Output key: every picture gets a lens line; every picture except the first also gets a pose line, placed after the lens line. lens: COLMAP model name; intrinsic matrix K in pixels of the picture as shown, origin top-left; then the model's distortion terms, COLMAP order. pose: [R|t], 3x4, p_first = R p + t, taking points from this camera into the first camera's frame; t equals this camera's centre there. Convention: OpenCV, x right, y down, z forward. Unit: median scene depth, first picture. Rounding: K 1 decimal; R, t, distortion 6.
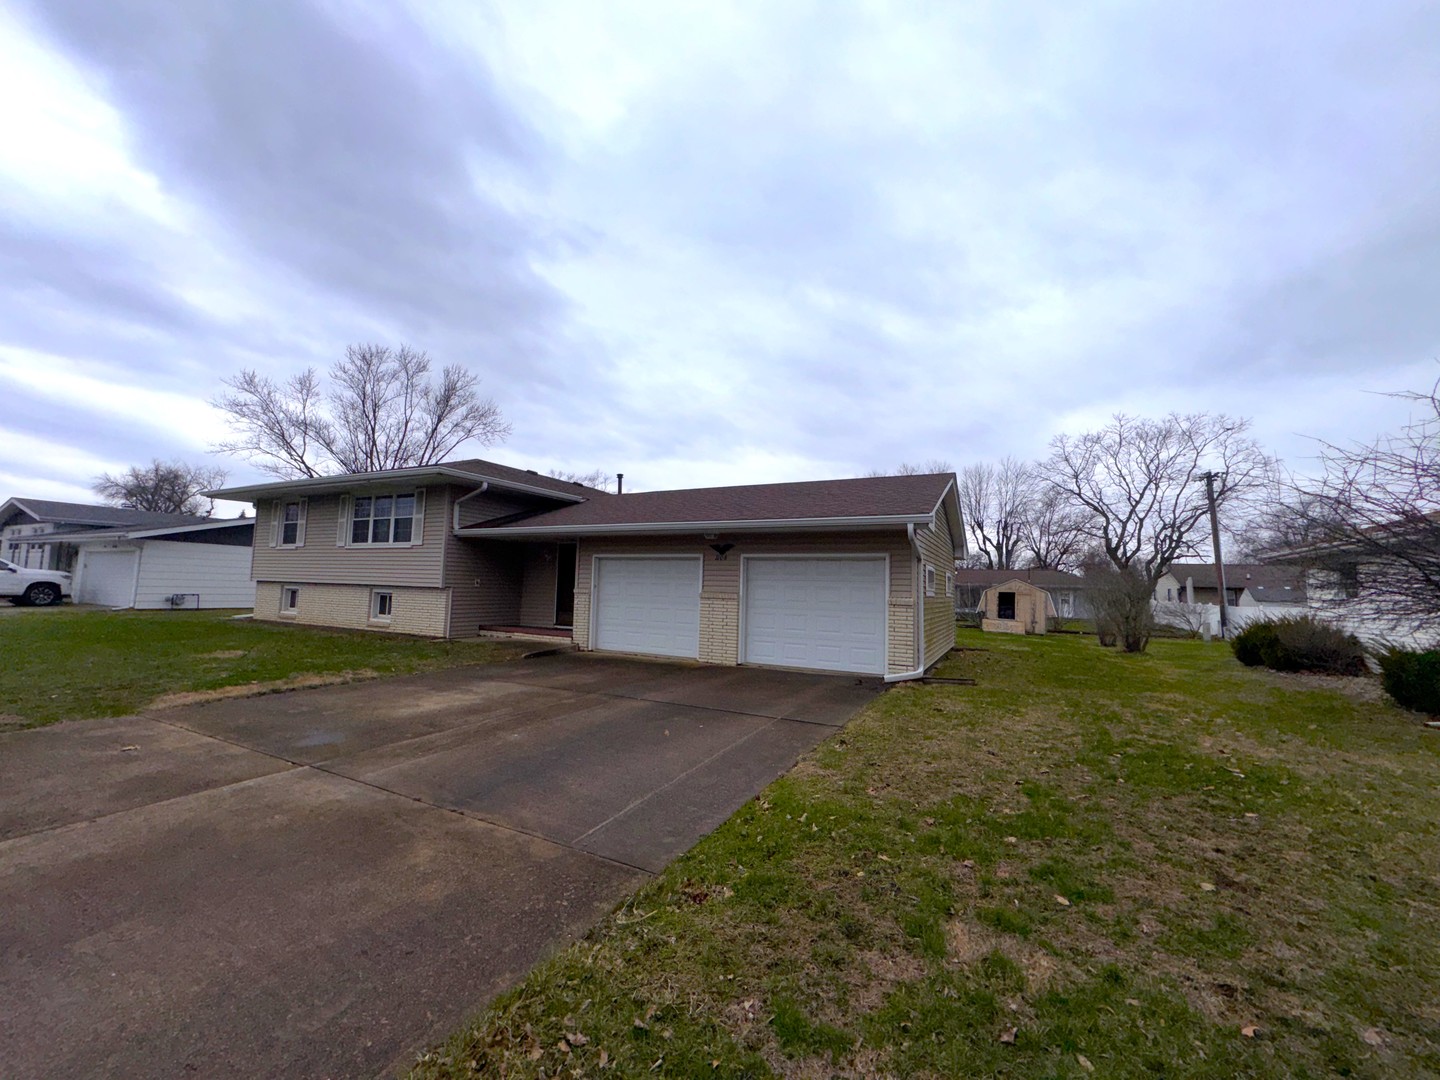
lens RADIAL K [[574.9, 0, 720.0], [0, 574.9, 540.0], [0, 0, 1]] dist [-0.002952, 0.000039]
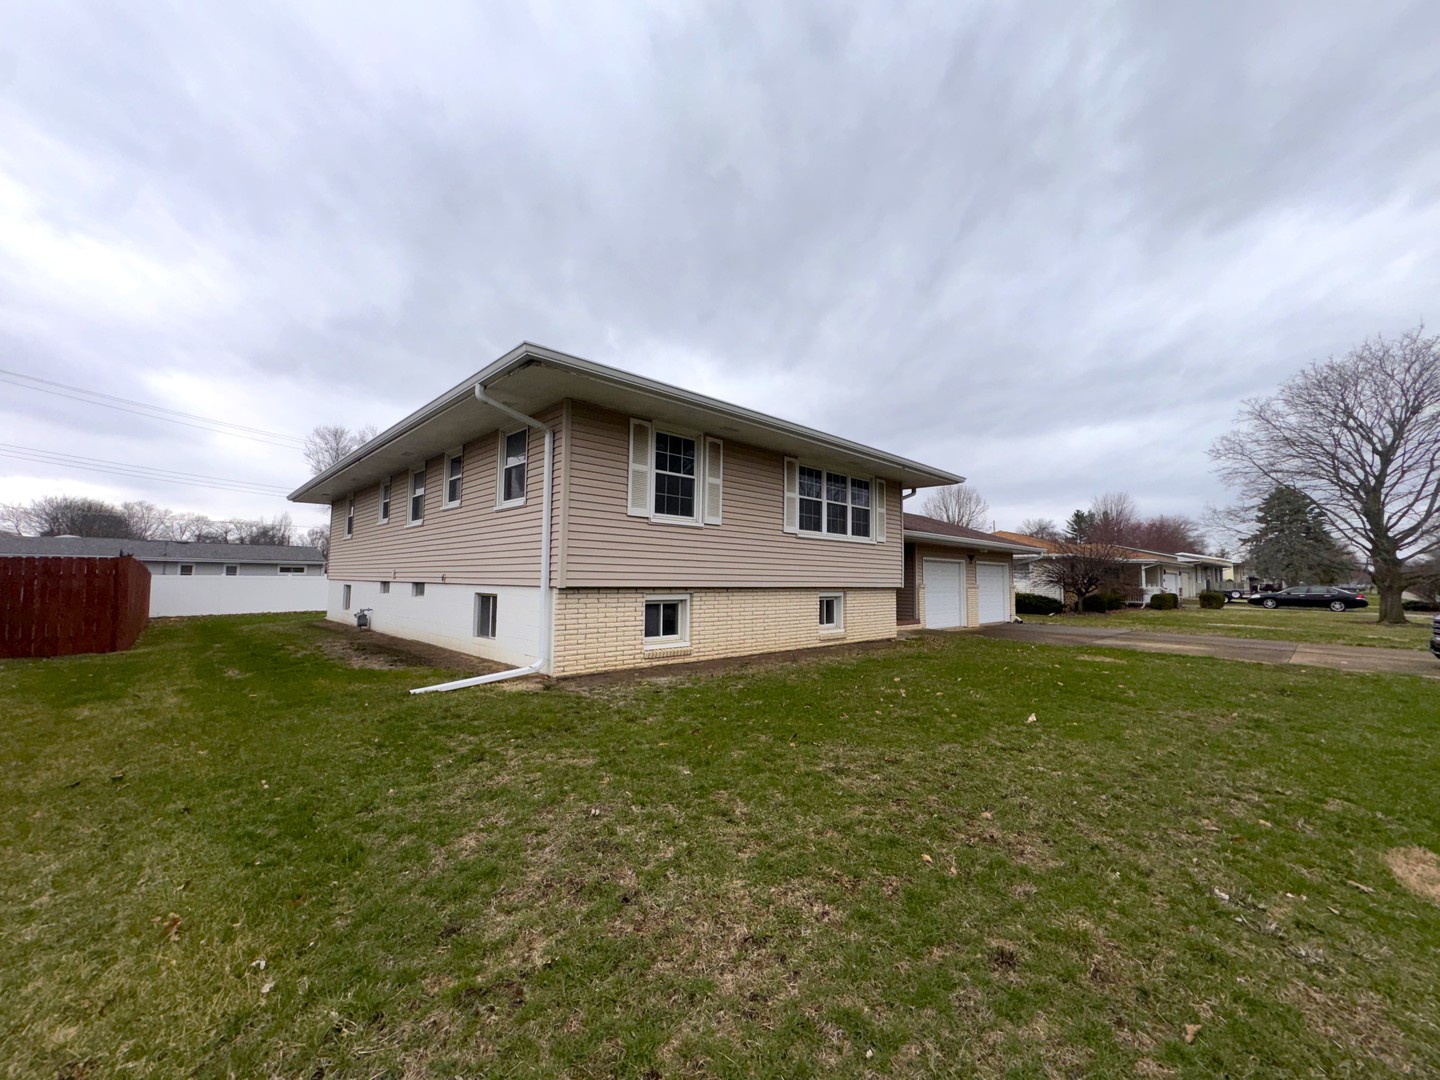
lens RADIAL K [[574.9, 0, 720.0], [0, 574.9, 540.0], [0, 0, 1]] dist [-0.002952, 0.000039]
pose [[0.327951, 0.046785, 0.943536, -1.384496], [-0.075259, 0.996892, -0.023272, 0.043447], [-0.941692, -0.063378, 0.330453, 0.883510]]
